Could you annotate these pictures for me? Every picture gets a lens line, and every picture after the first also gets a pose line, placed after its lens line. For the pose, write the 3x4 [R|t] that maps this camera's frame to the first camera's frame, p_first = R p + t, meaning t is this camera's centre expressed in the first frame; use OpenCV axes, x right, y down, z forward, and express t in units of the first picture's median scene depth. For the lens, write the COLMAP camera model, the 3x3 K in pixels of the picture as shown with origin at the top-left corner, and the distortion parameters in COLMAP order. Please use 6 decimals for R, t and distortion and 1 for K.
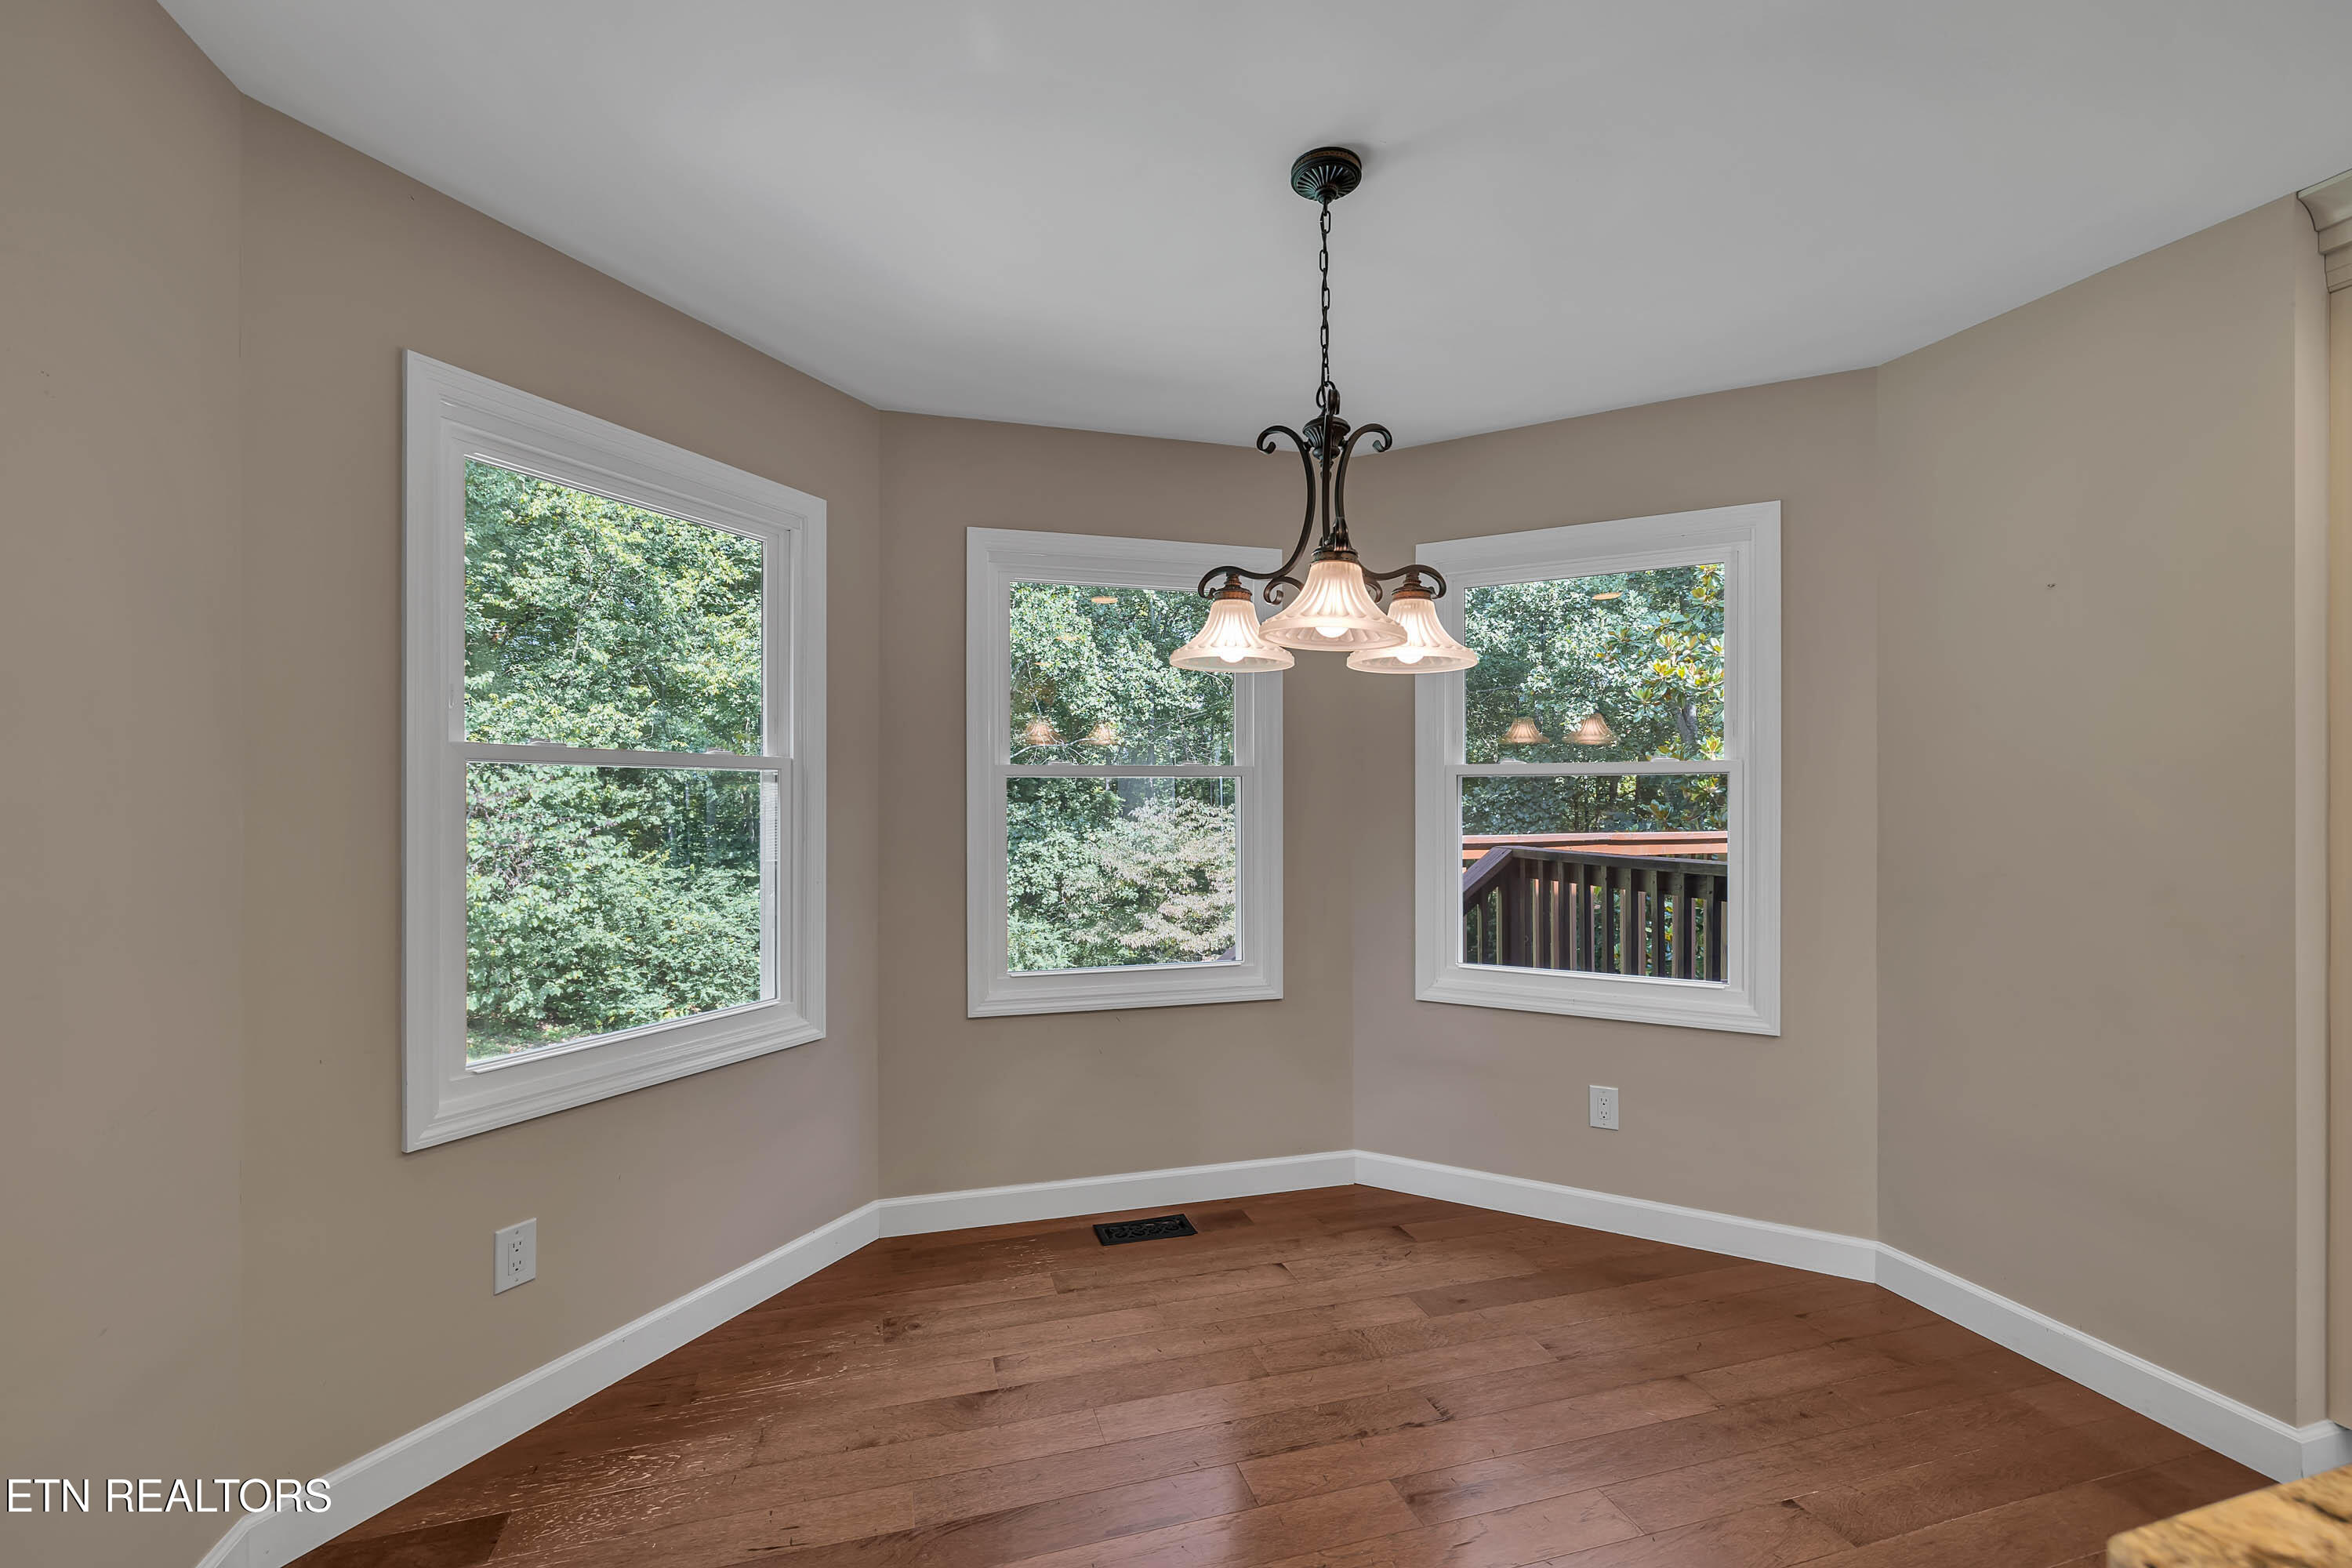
lens RADIAL K [[1000.9, 0, 1181.4], [0, 1000.9, 799.6], [0, 0, 1]] dist [0.000334, -0.000574]
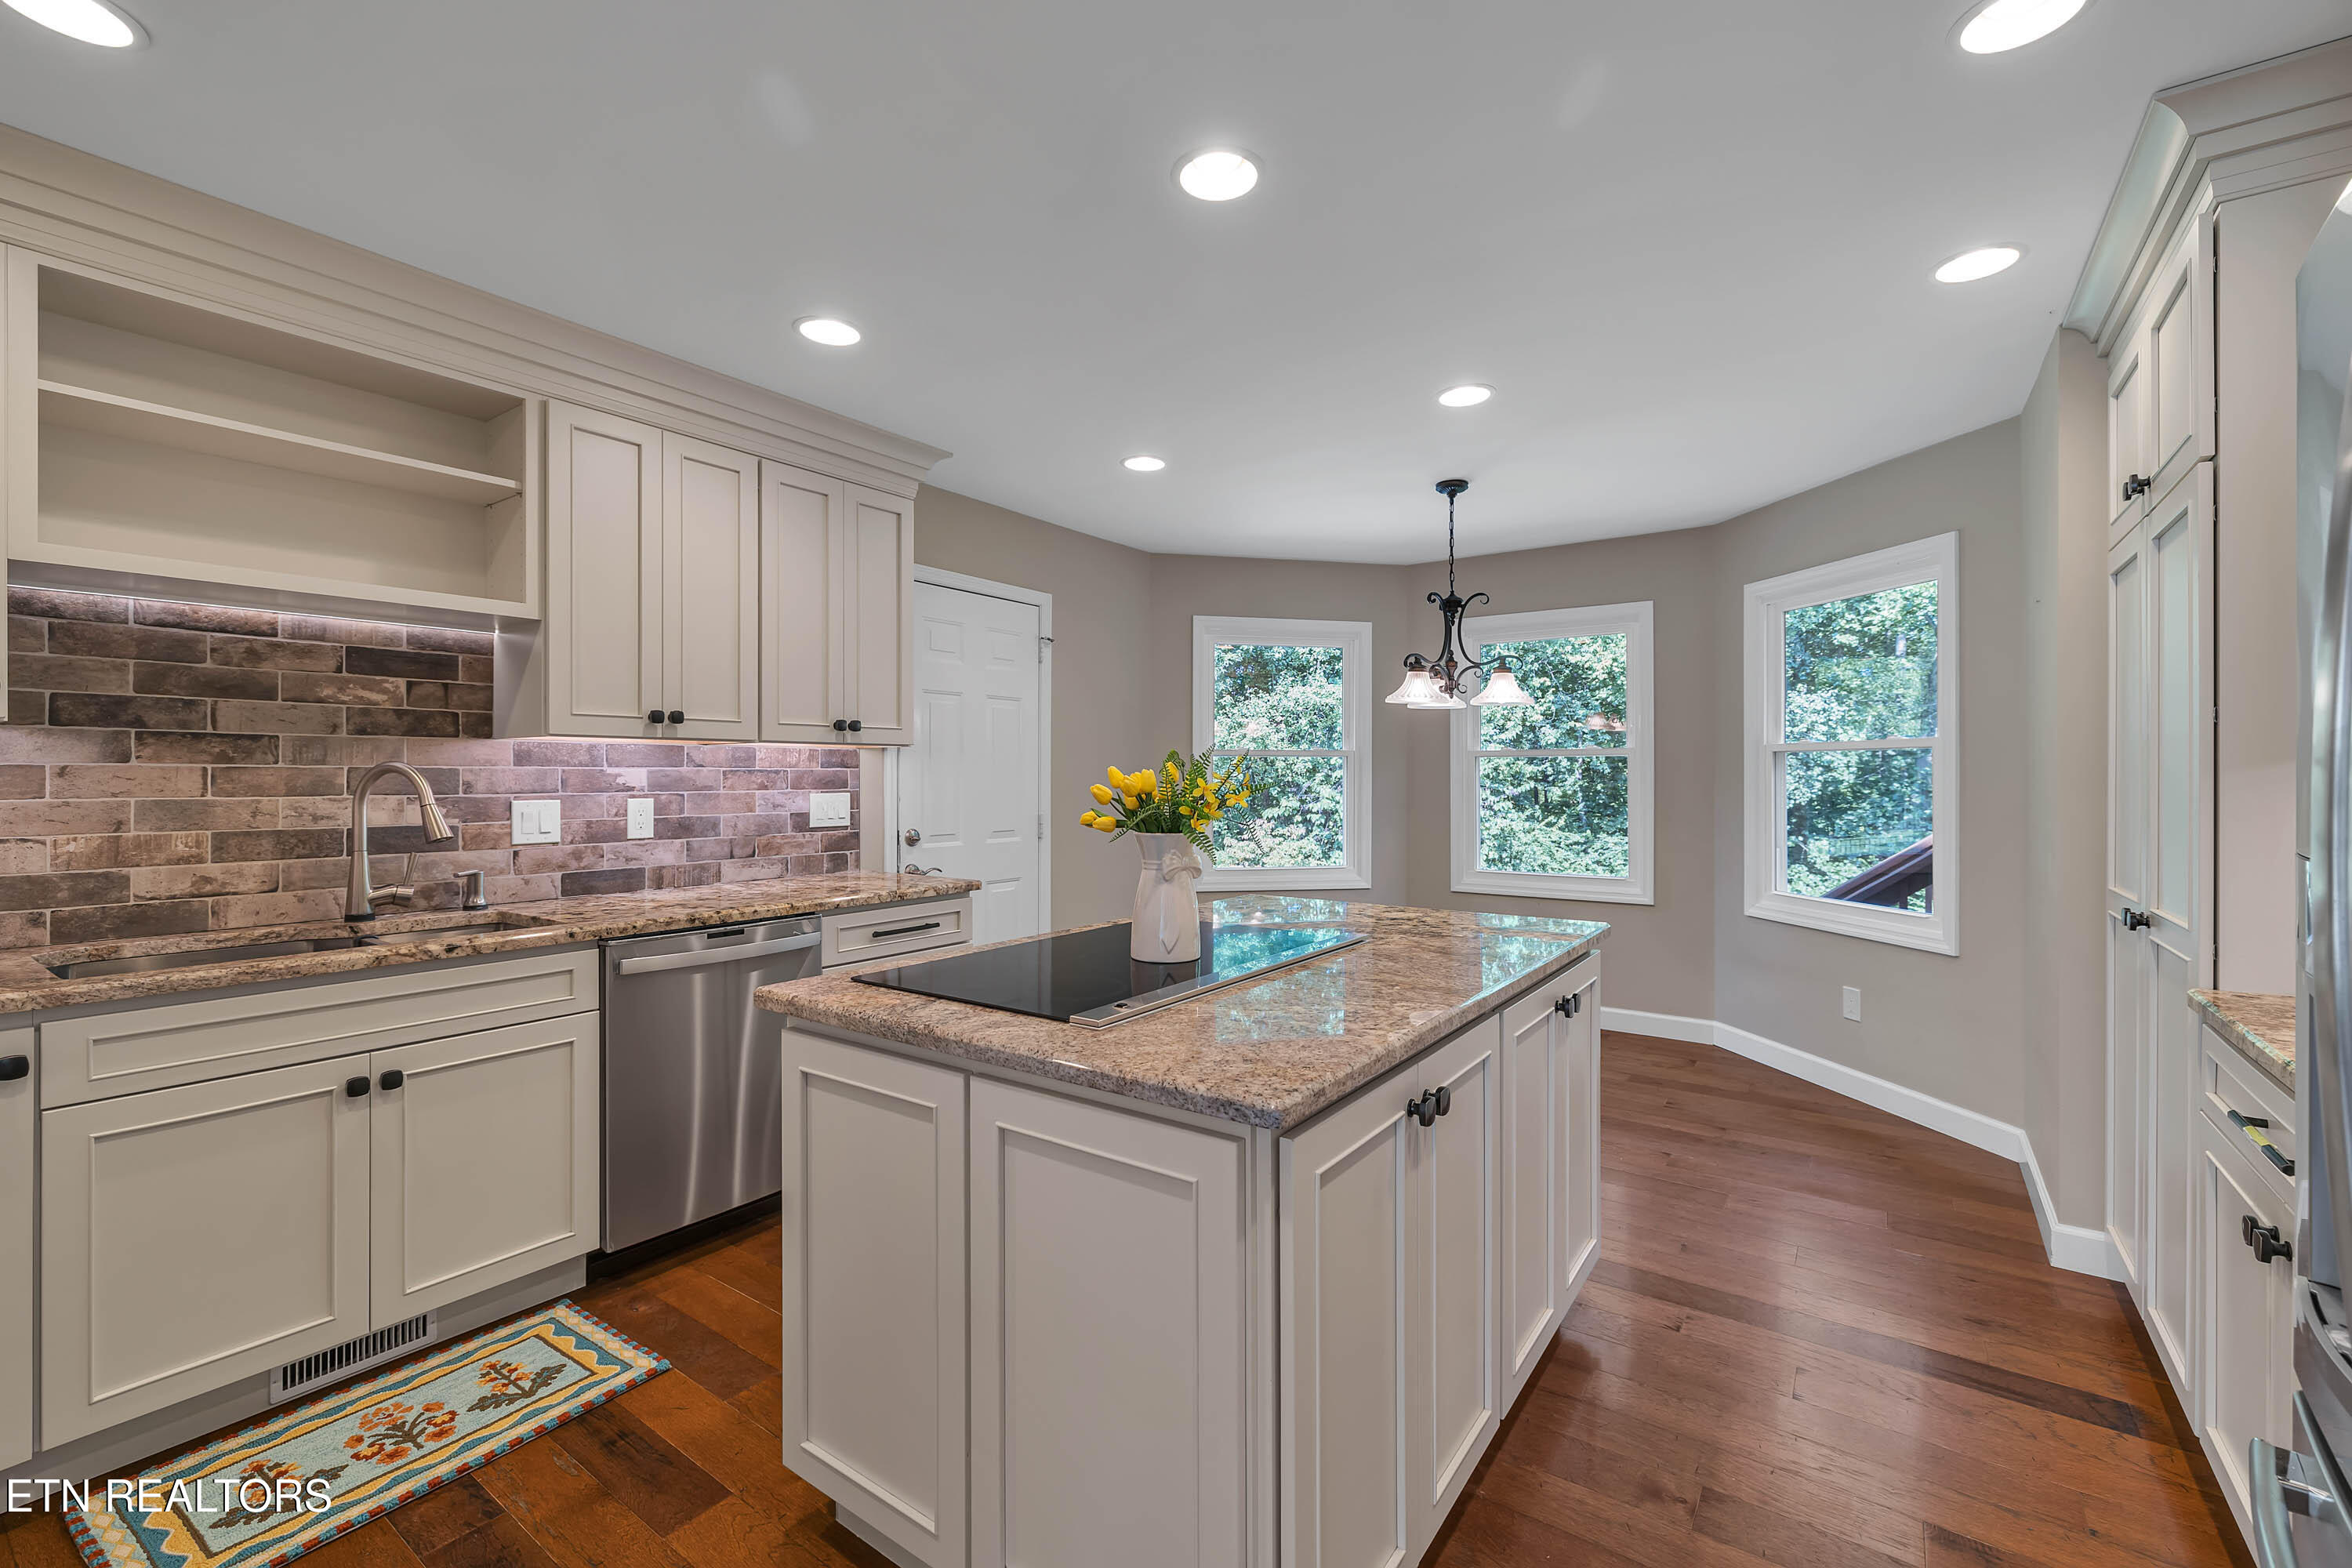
lens RADIAL K [[1015.9, 0, 1169.3], [0, 1015.9, 773.7], [0, 0, 1]] dist [0.000851, 0.011312]
pose [[0.608045, 0.000271, -0.793902, 0.854632], [-0.000472, 1.000000, -0.000019, 0.006202], [0.793902, 0.000386, 0.608045, -0.475017]]
